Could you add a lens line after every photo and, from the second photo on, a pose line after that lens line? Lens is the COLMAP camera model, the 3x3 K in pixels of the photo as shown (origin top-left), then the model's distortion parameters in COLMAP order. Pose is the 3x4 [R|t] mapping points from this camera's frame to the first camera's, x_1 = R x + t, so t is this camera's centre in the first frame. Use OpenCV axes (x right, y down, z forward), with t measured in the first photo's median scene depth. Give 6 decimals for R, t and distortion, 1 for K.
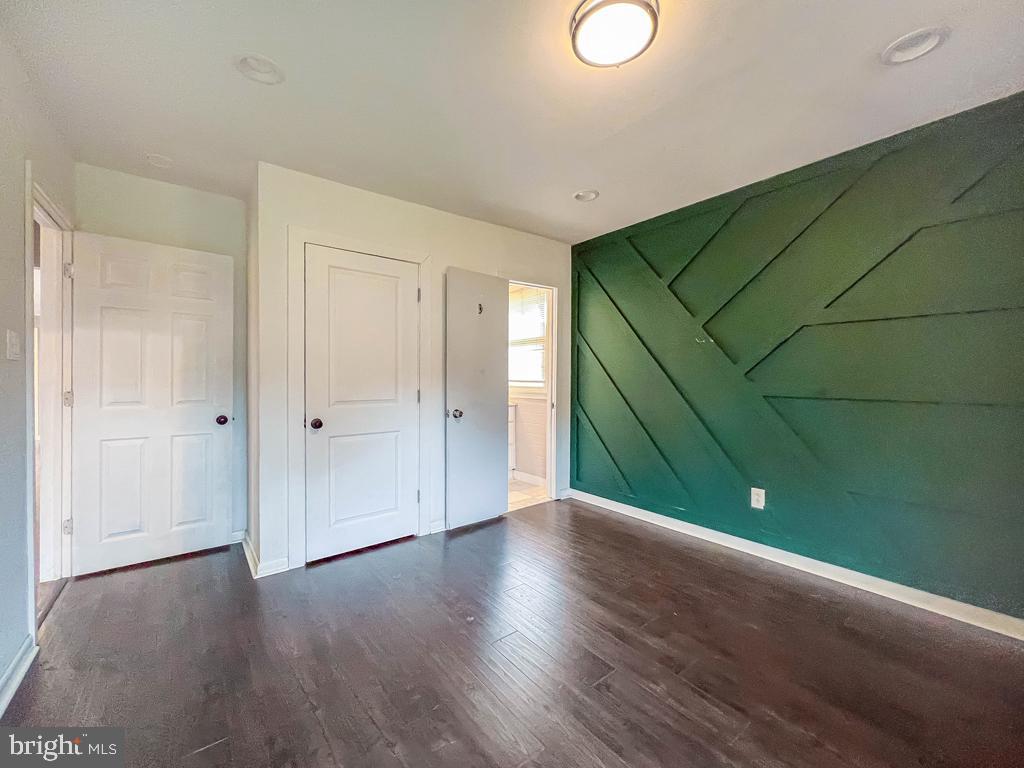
lens RADIAL K [[413.4, 0, 510.4], [0, 413.4, 383.0], [0, 0, 1]] dist [0.002017, 0.000048]
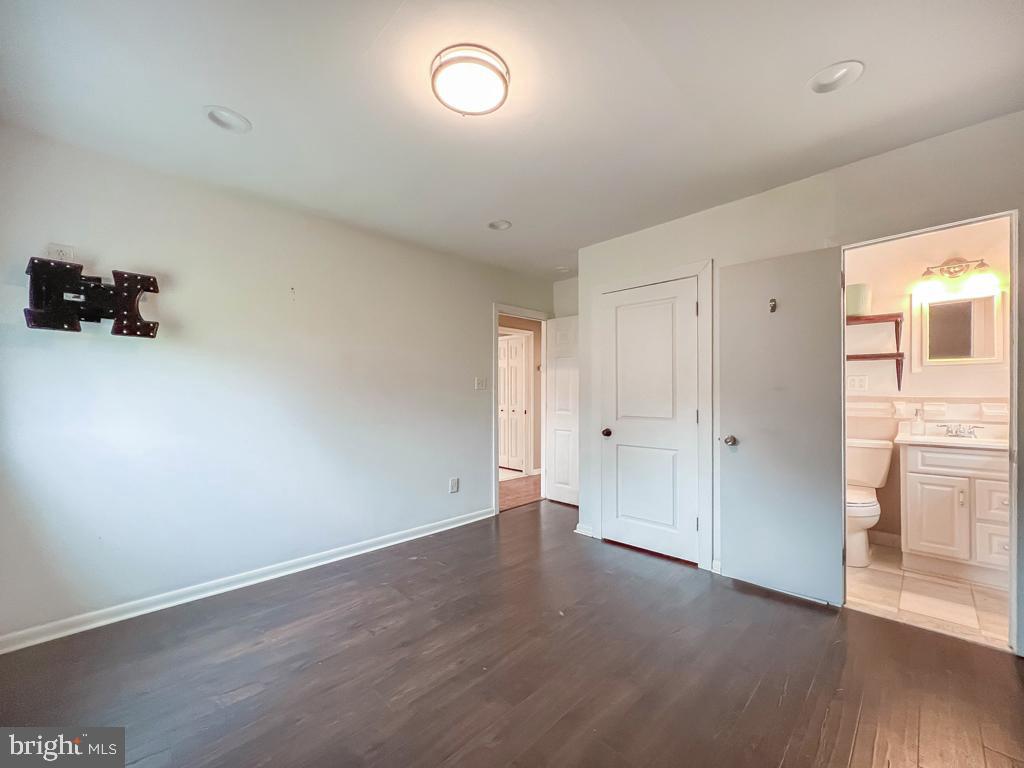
lens RADIAL K [[406.6, 0, 509.6], [0, 406.6, 390.8], [0, 0, 1]] dist [0.002446, 0.000517]
pose [[0.117202, -0.005550, -0.993093, 0.732115], [0.000414, 0.999985, -0.005540, -0.023020], [0.993108, 0.000238, 0.117203, 0.541847]]
